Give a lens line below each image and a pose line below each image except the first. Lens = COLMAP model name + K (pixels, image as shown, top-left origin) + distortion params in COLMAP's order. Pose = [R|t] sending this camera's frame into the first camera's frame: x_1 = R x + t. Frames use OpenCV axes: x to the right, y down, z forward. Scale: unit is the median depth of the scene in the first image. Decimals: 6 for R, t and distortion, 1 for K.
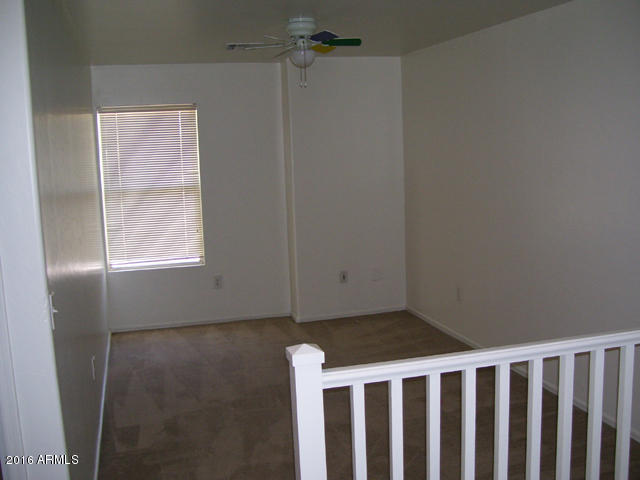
lens RADIAL K [[704.4, 0, 321.3], [0, 704.4, 240.7], [0, 0, 1]] dist [-0.111370, 0.000000]
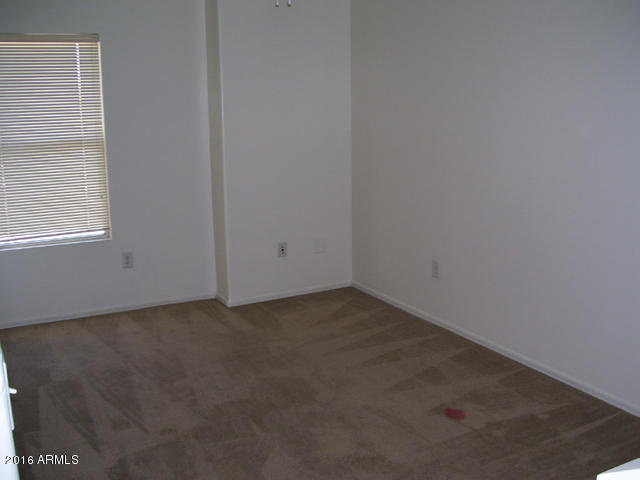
lens RADIAL K [[704.4, 0, 319.0], [0, 704.4, 238.0], [0, 0, 1]] dist [-0.111370, 0.000000]
pose [[0.978849, -0.019926, 0.203610, -0.102076], [0.008627, 0.998381, 0.056231, -0.009861], [-0.204400, -0.053285, 0.977436, 0.189085]]
